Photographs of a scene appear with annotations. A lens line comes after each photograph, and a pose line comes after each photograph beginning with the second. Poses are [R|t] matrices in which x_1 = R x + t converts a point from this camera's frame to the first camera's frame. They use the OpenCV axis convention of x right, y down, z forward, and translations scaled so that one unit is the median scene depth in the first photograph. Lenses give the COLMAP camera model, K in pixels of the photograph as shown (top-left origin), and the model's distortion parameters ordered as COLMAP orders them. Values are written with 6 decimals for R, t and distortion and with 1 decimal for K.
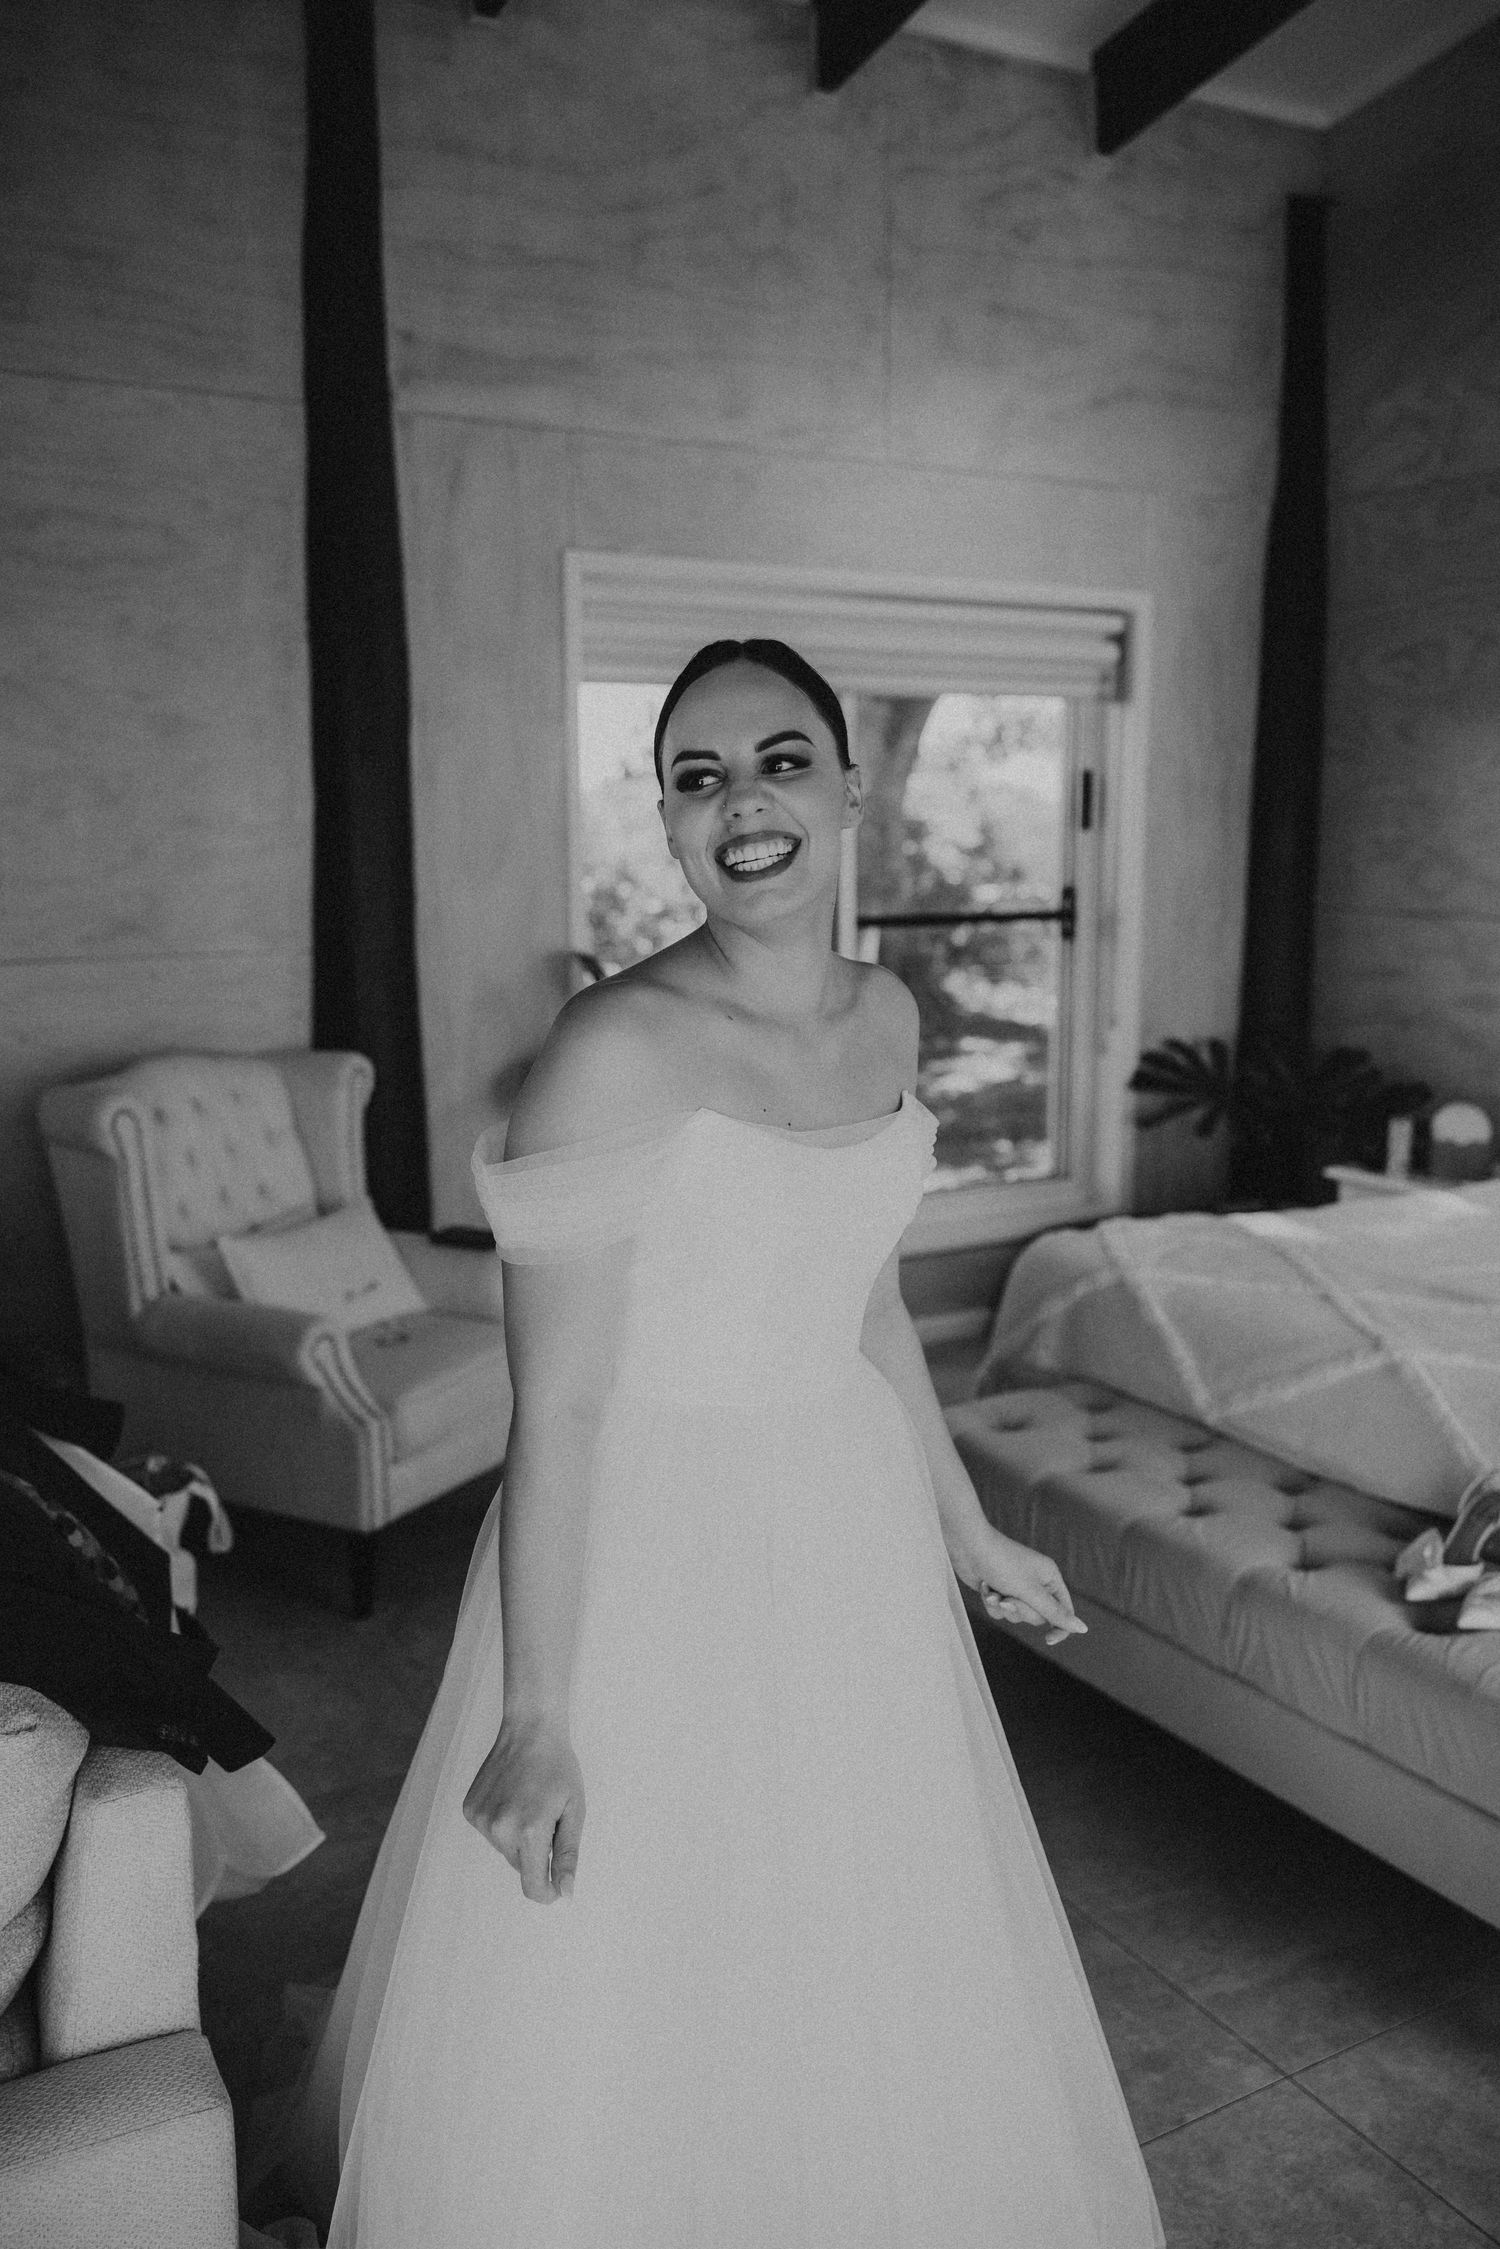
lens RADIAL K [[1847.8, 0, 743.4], [0, 1847.8, 1114.4], [0, 0, 1]] dist [0.009275, 0.013732]
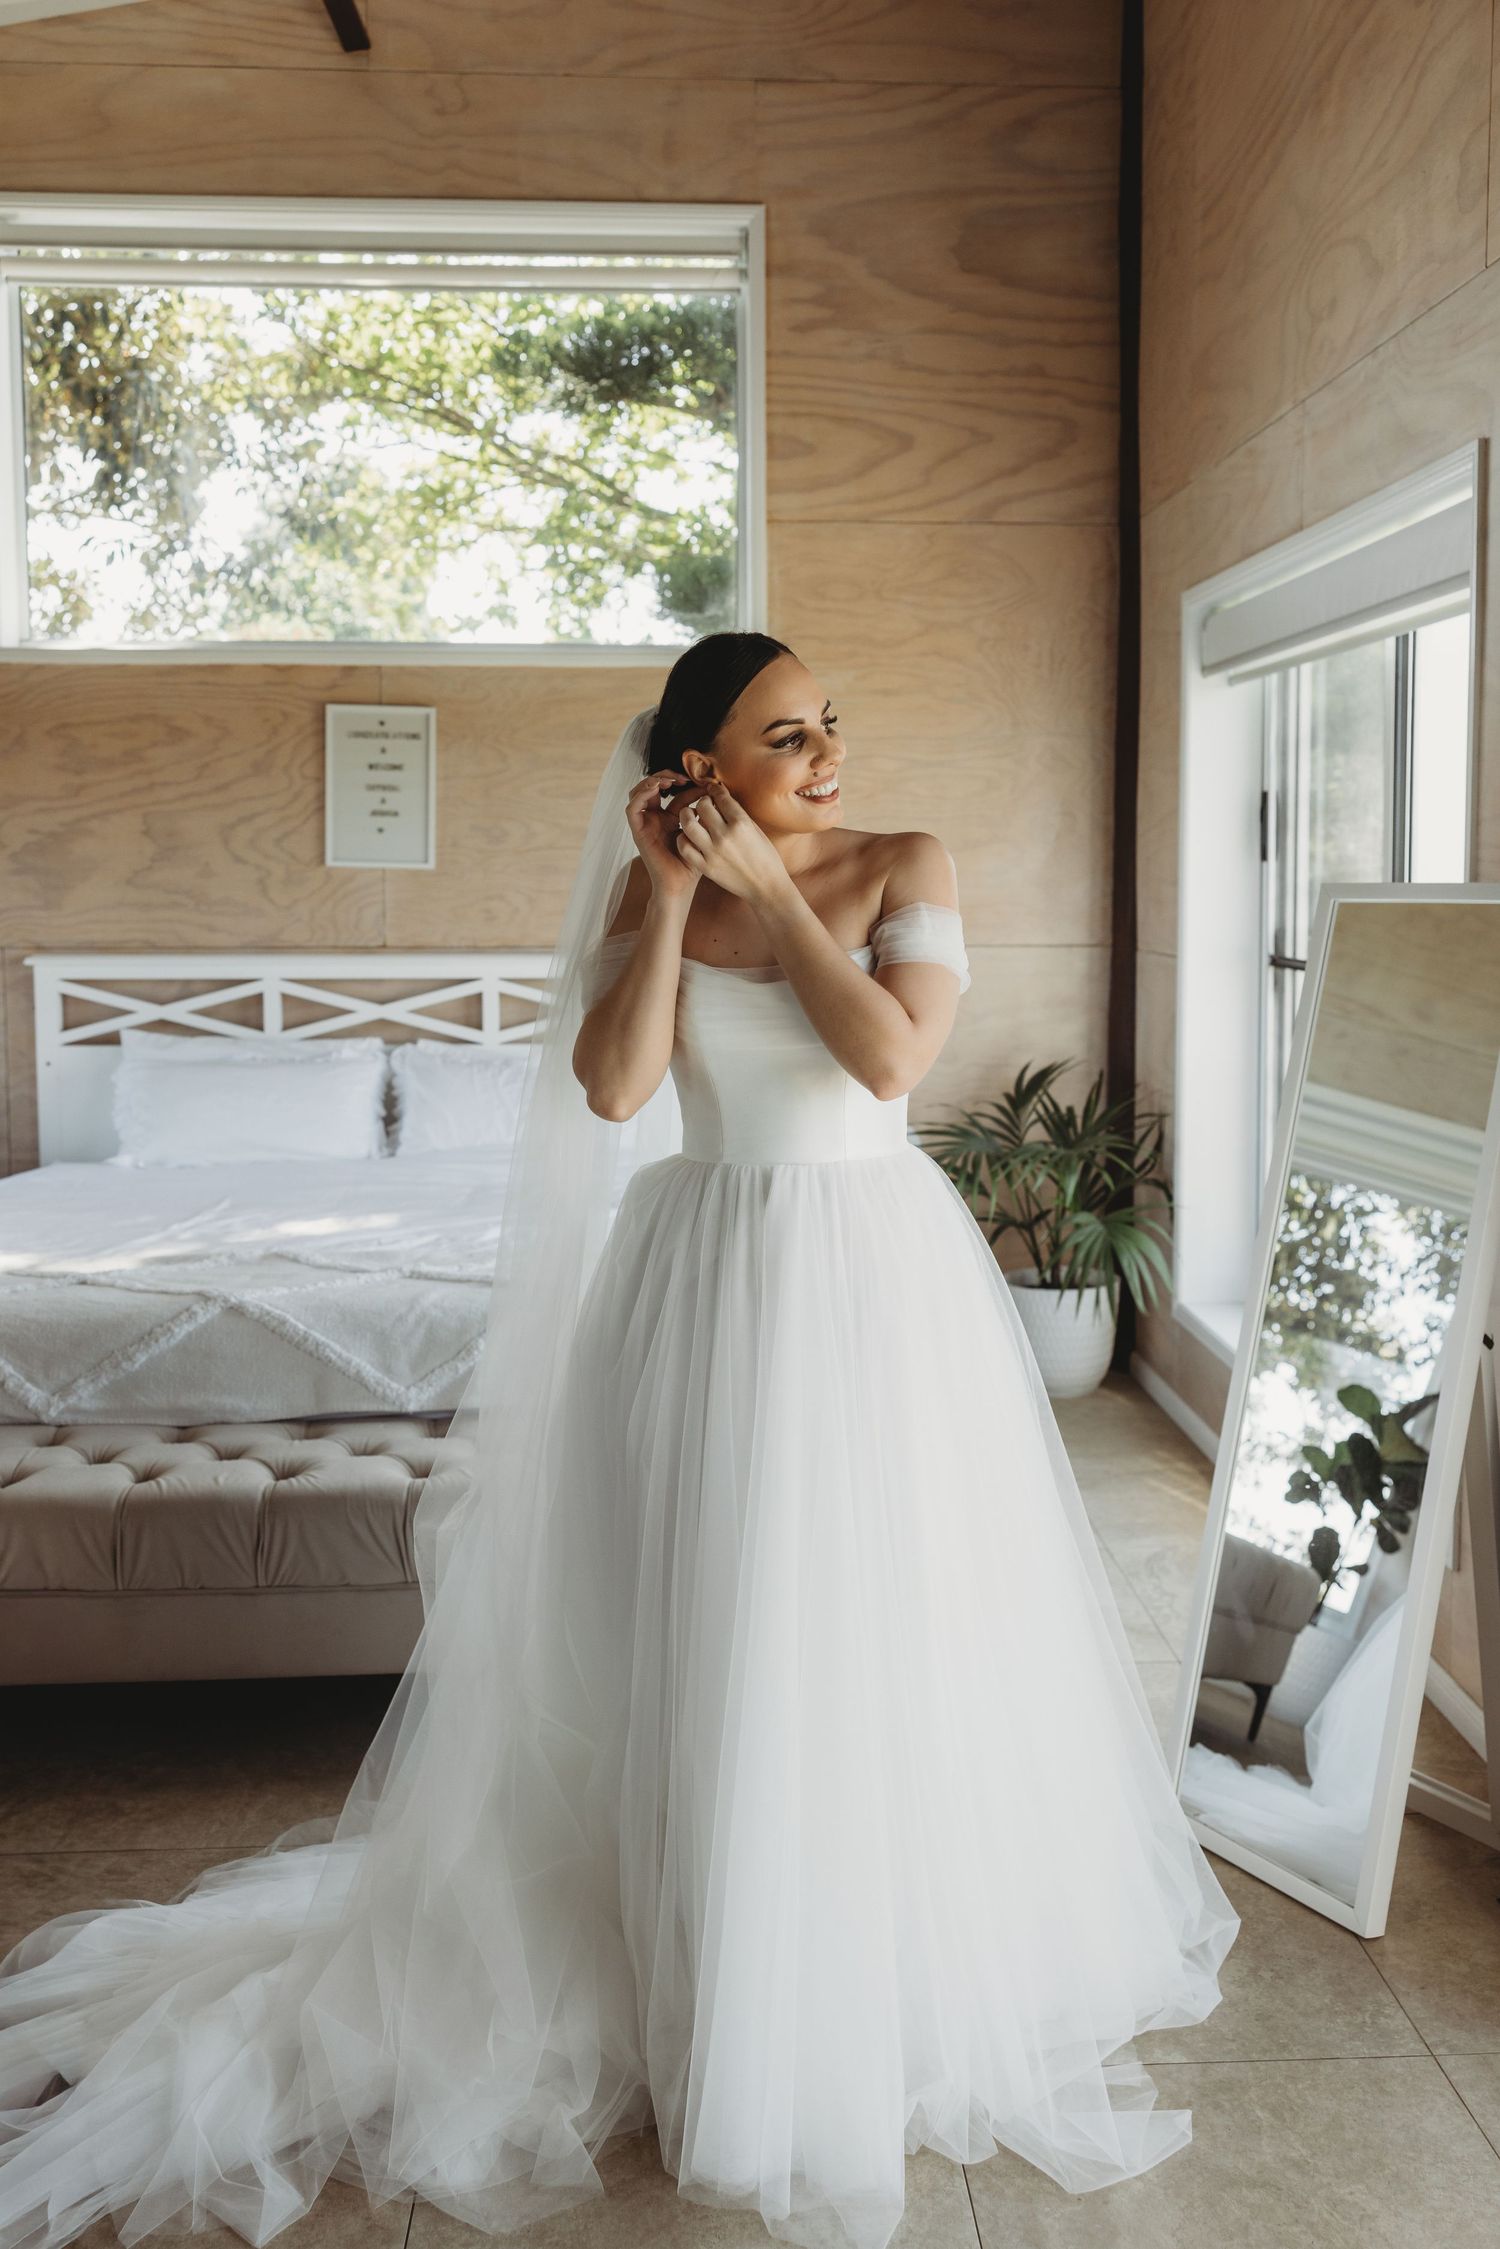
lens RADIAL K [[1973.9, 0, 794.0], [0, 1973.9, 1014.8], [0, 0, 1]] dist [0.010545, 0.007250]
pose [[0.446858, -0.067301, 0.892070, -0.337150], [0.146411, 0.989223, 0.001290, 0.003086], [-0.882543, 0.130032, 0.451896, 0.069976]]
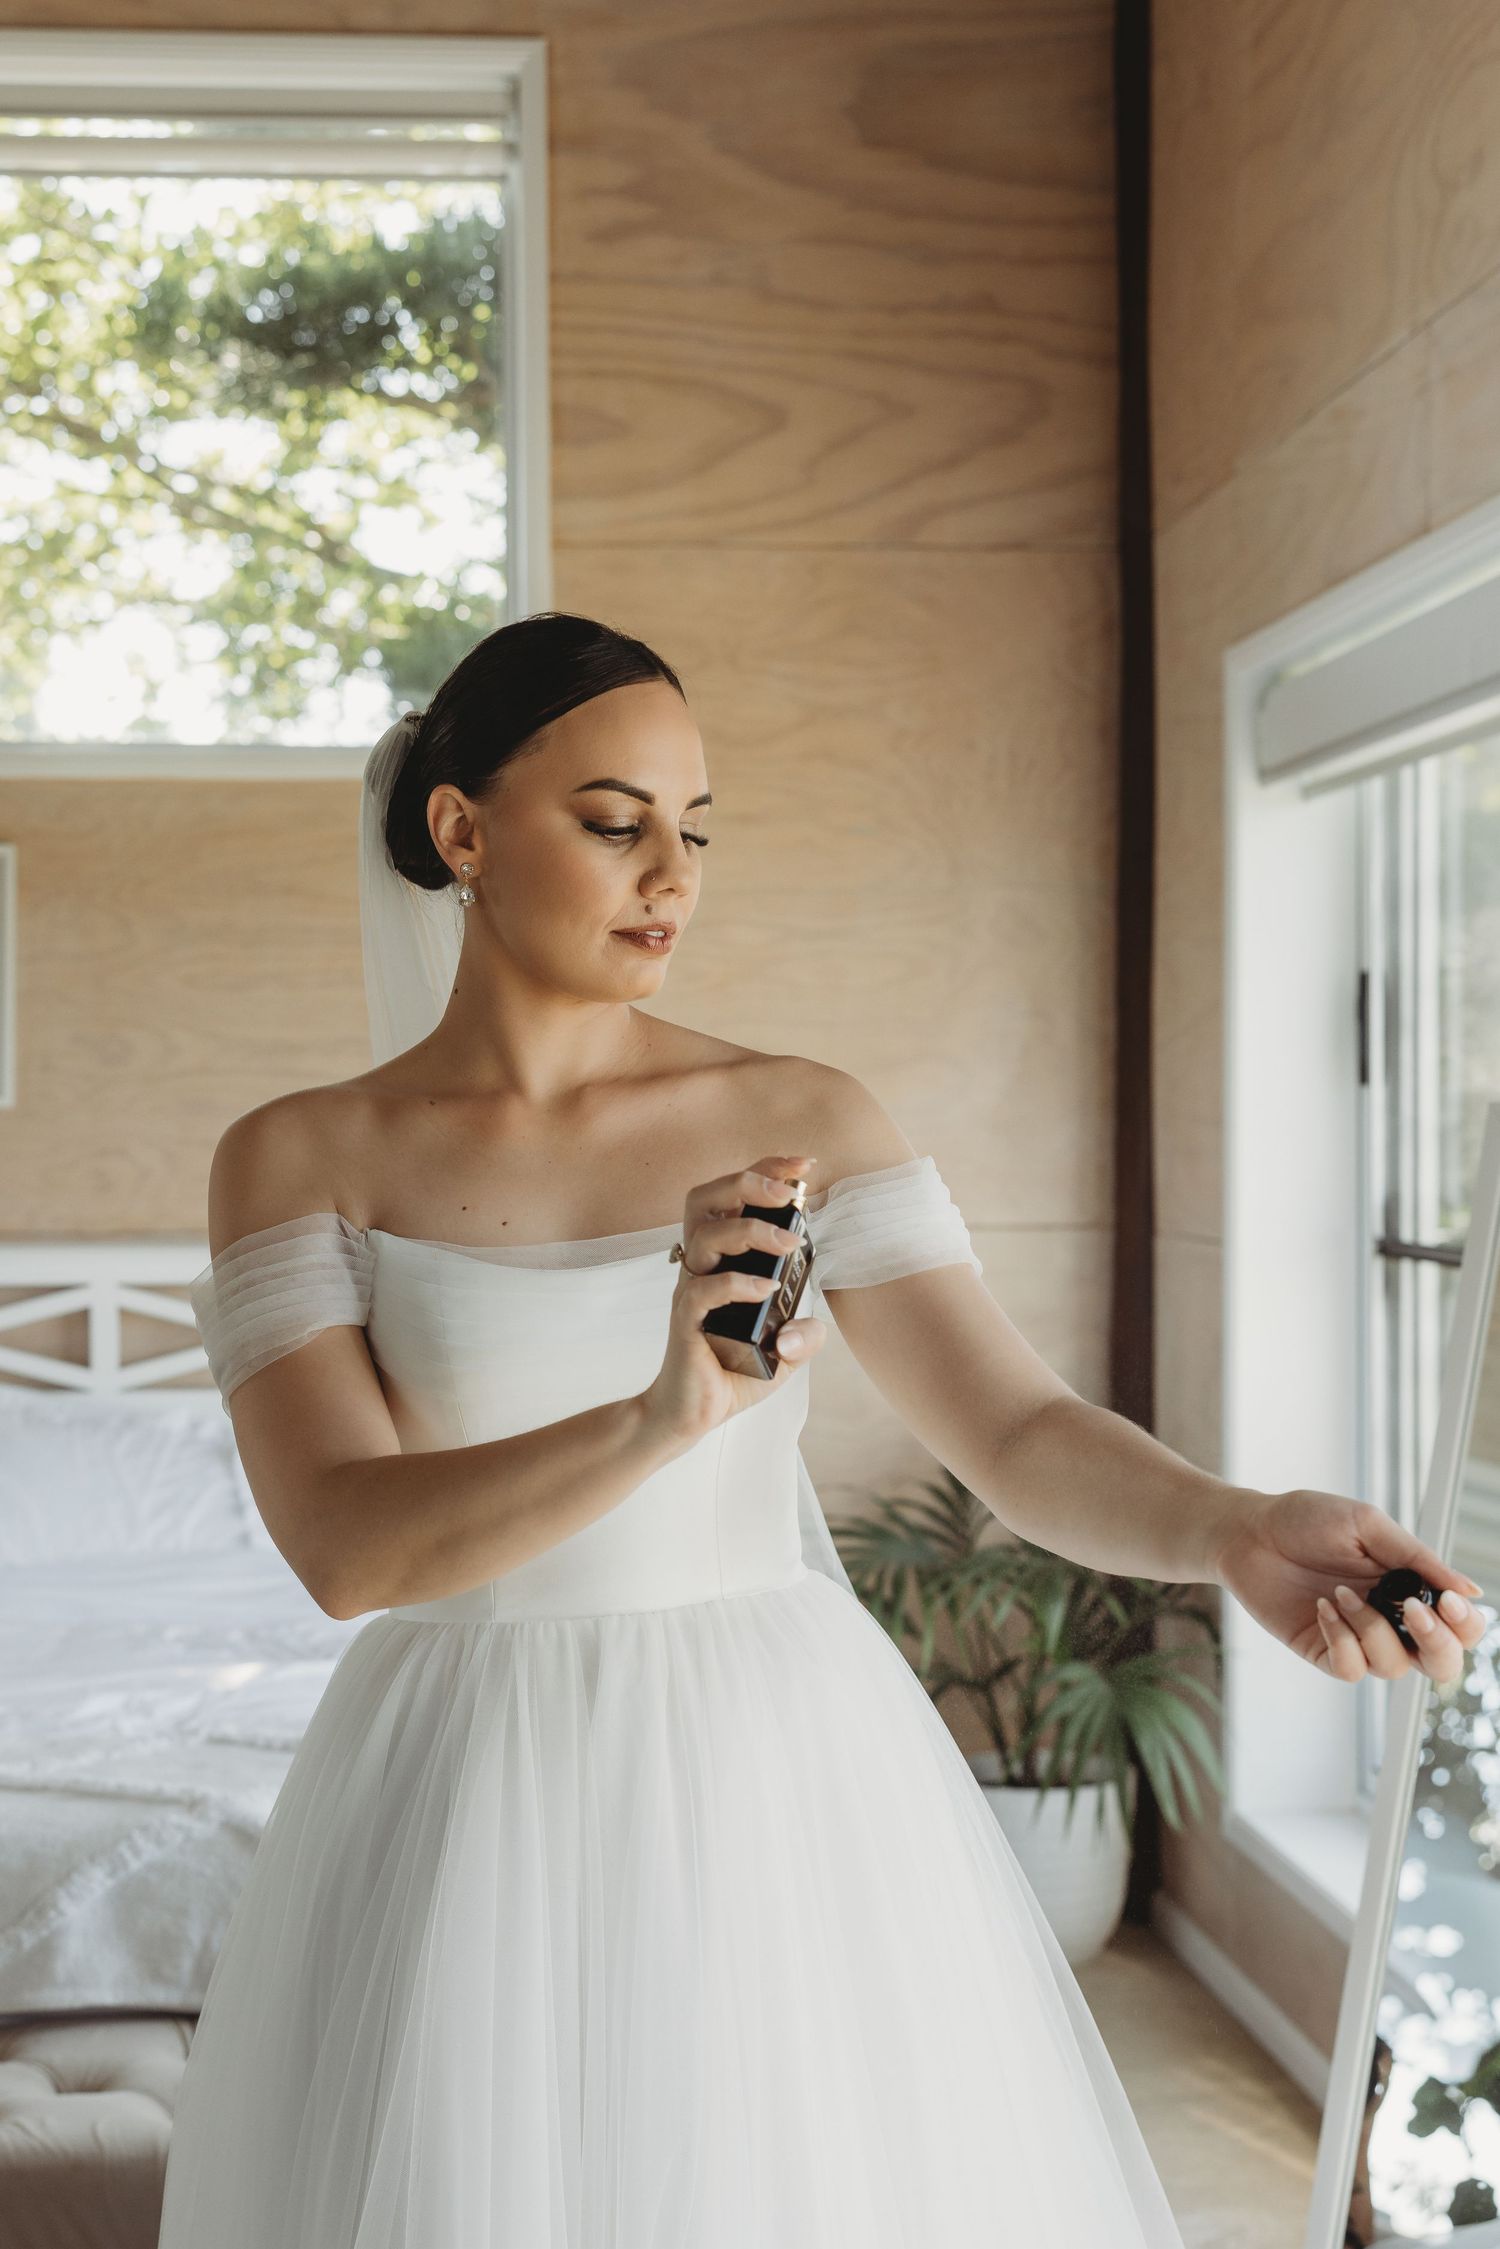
lens RADIAL K [[3024.5, 0, 636.1], [0, 3024.5, 1239.4], [0, 0, 1]] dist [0.026603, 0.000000]
pose [[0.438373, -0.036138, 0.898066, -0.277134], [0.151474, 0.987870, -0.034188, 0.007497], [-0.885937, 0.151021, 0.438530, 0.097275]]
